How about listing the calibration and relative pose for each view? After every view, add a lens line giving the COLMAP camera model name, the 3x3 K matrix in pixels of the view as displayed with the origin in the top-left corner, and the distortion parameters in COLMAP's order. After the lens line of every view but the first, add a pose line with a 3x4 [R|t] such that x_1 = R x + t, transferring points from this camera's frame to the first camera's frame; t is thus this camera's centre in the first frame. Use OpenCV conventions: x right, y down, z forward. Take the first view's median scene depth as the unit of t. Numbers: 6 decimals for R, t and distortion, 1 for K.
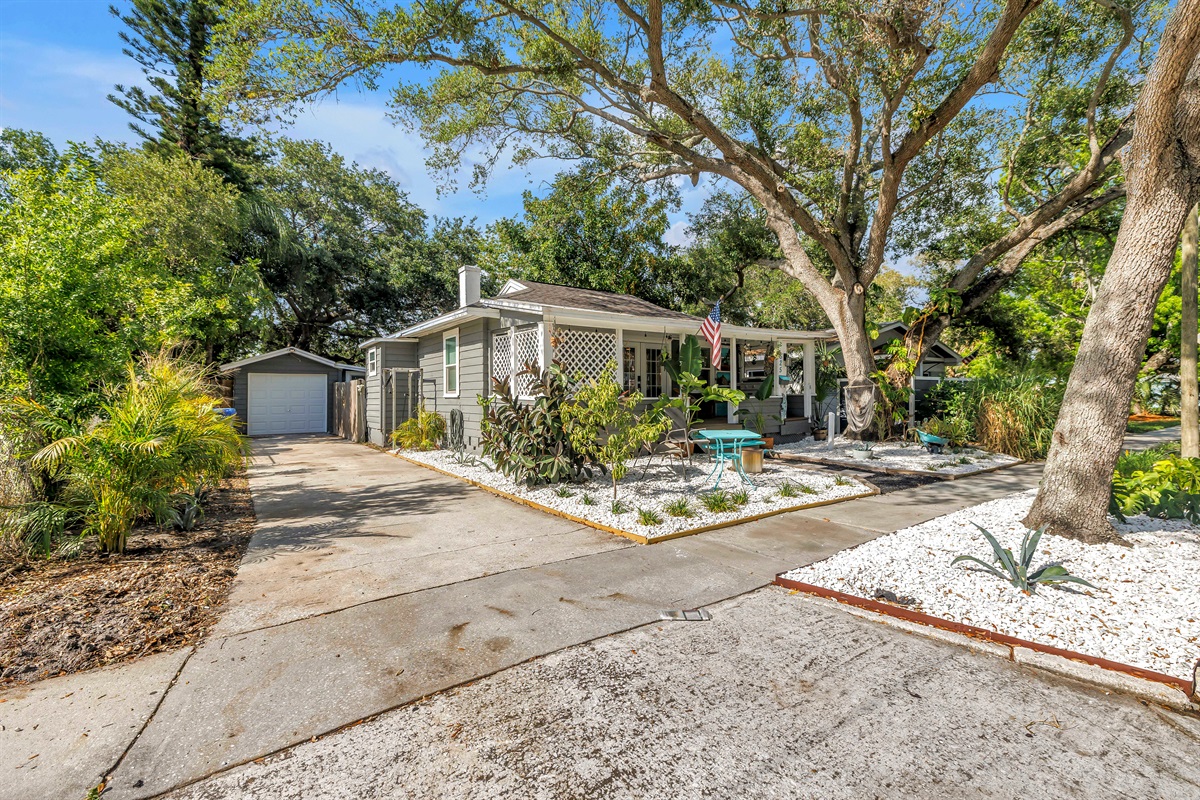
lens RADIAL K [[519.3, 0, 598.9], [0, 519.3, 395.1], [0, 0, 1]] dist [-0.001202, 0.000026]
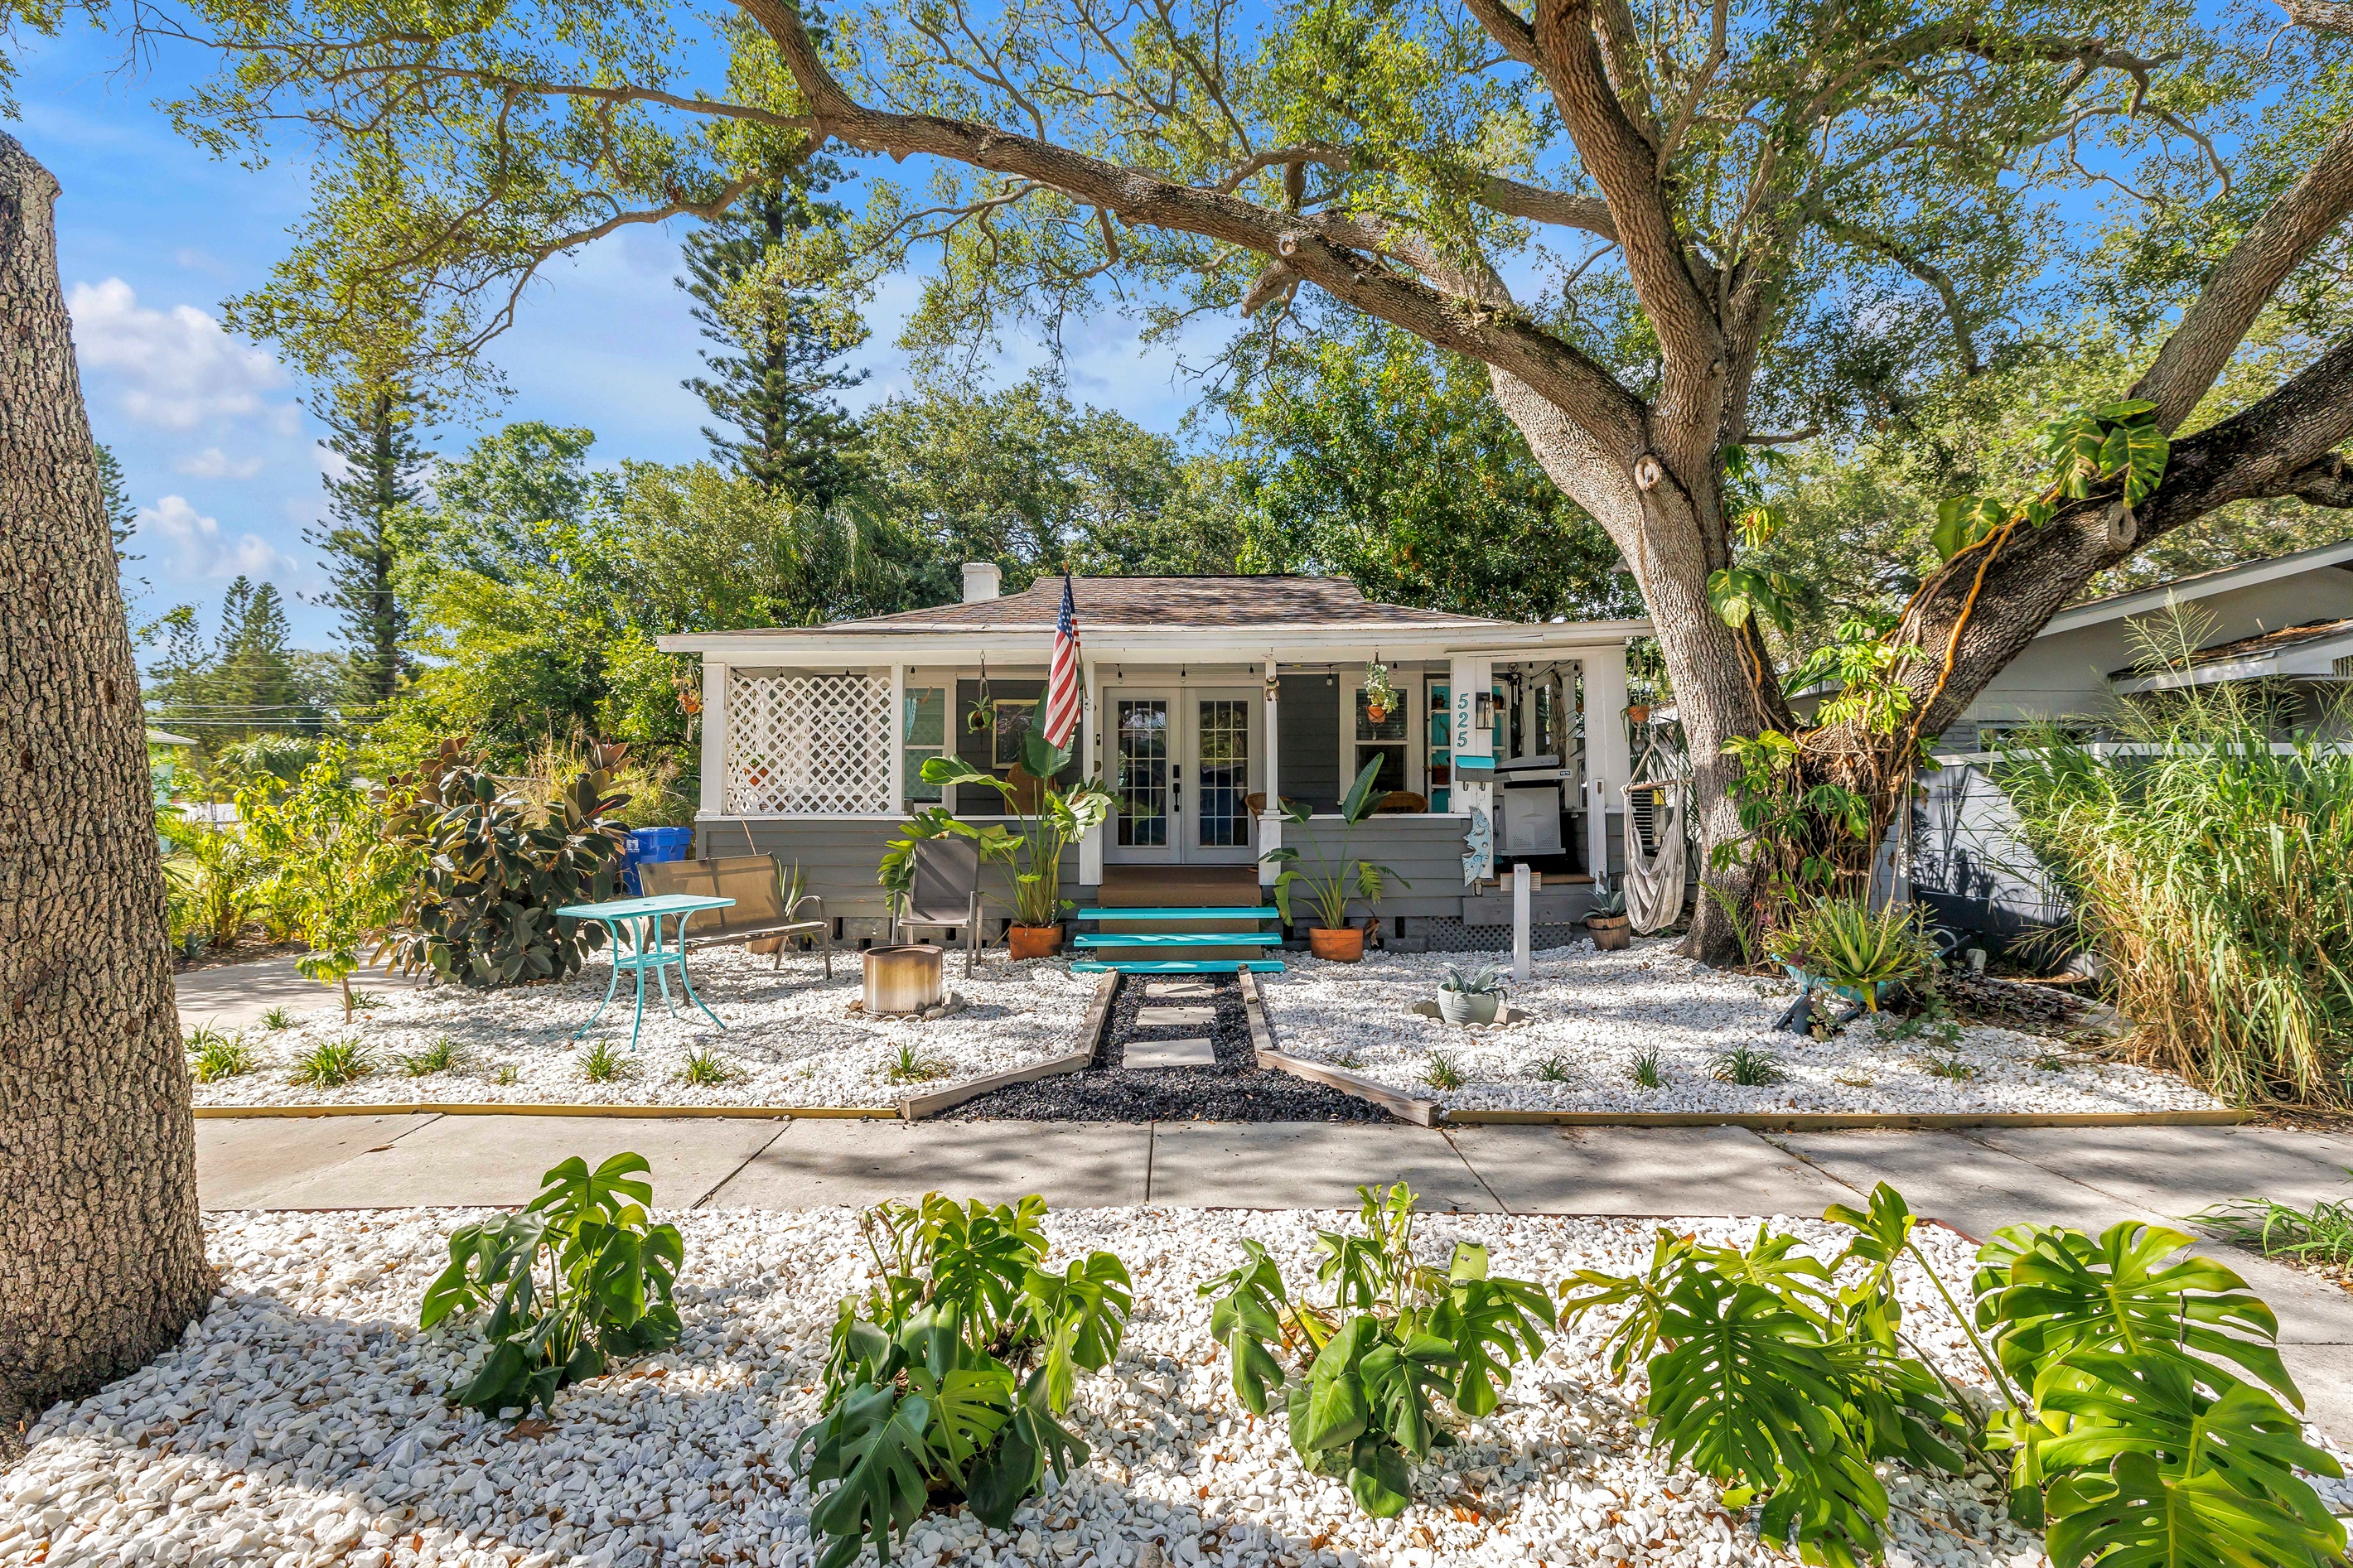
lens RADIAL K [[1018.1, 0, 1174.3], [0, 1018.1, 774.5], [0, 0, 1]] dist [-0.001202, 0.000026]
pose [[0.816293, -0.017562, -0.577370, 0.591049], [-0.001597, 0.999465, -0.032660, -0.002320], [0.577635, 0.027582, 0.815829, 0.325899]]
